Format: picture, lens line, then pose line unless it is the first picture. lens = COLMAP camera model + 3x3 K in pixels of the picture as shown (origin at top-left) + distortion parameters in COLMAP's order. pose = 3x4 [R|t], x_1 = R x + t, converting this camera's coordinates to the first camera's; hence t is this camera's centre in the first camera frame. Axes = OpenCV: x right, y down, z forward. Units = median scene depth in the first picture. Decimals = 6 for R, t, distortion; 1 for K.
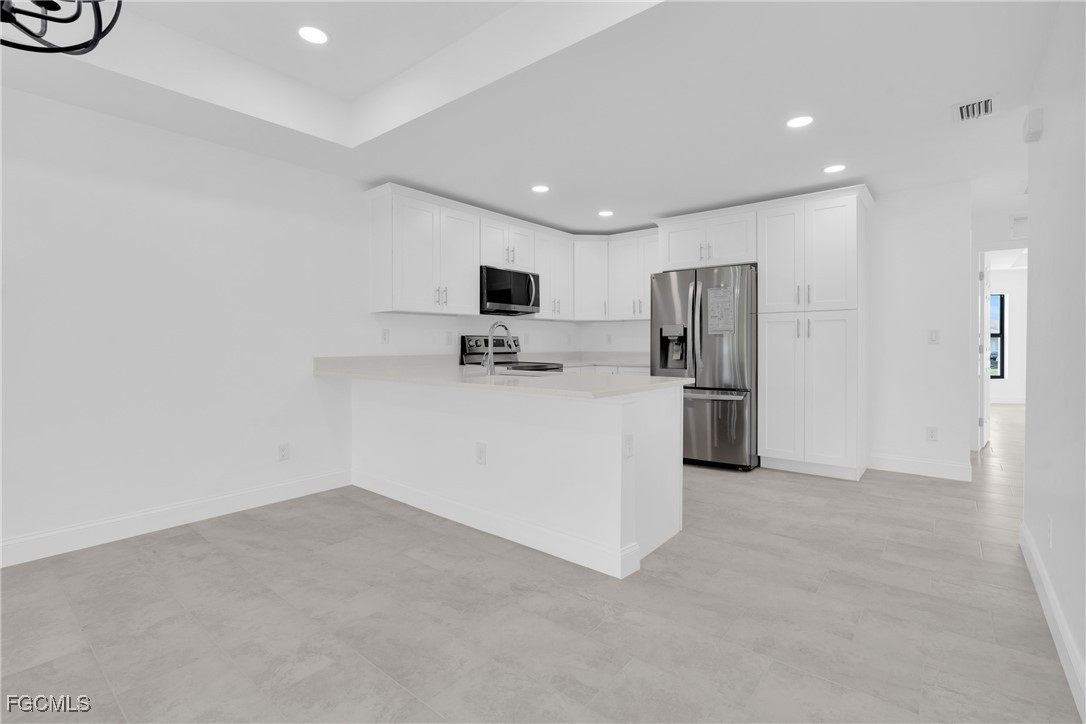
lens RADIAL K [[498.0, 0, 545.2], [0, 498.0, 345.2], [0, 0, 1]] dist [-0.004356, 0.000973]
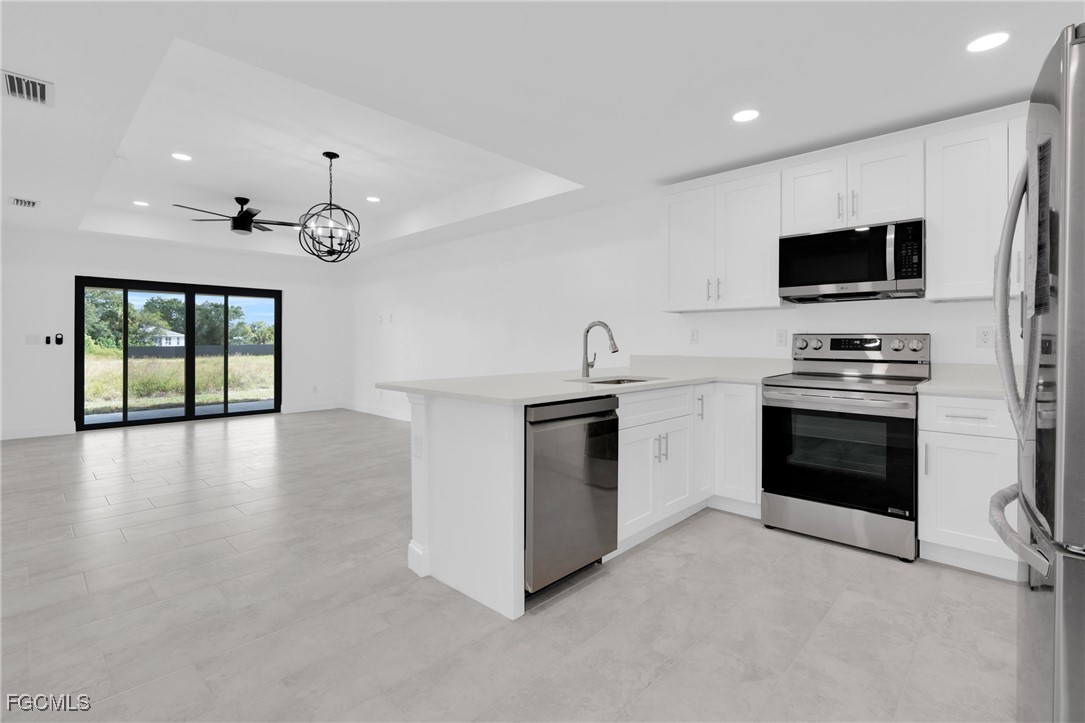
lens RADIAL K [[497.5, 0, 544.7], [0, 497.5, 344.7], [0, 0, 1]] dist [-0.004356, 0.000973]
pose [[-0.072520, 0.007521, -0.997339, 0.677624], [-0.006673, 0.999946, 0.008026, -0.007969], [0.997345, 0.007237, -0.072465, 0.779519]]
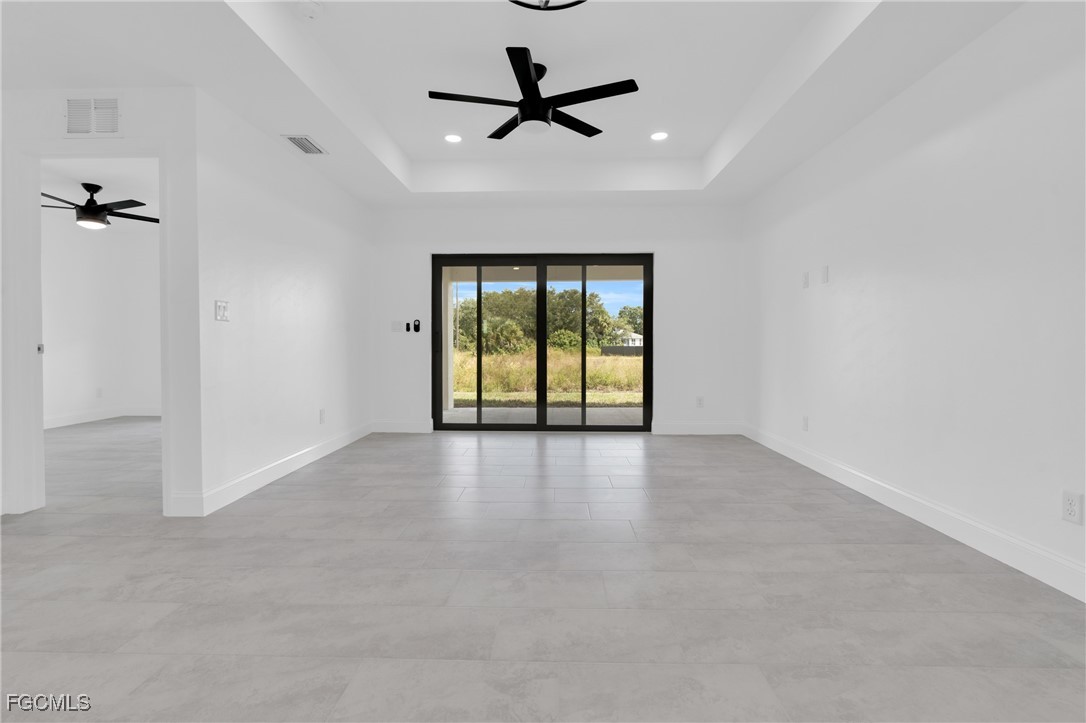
lens RADIAL K [[498.0, 0, 545.2], [0, 498.0, 344.7], [0, 0, 1]] dist [-0.004356, 0.000973]
pose [[-0.789358, 0.004043, -0.613920, -0.122433], [-0.001830, 0.999958, 0.008938, 0.033403], [0.613930, 0.008179, -0.789318, 0.492842]]
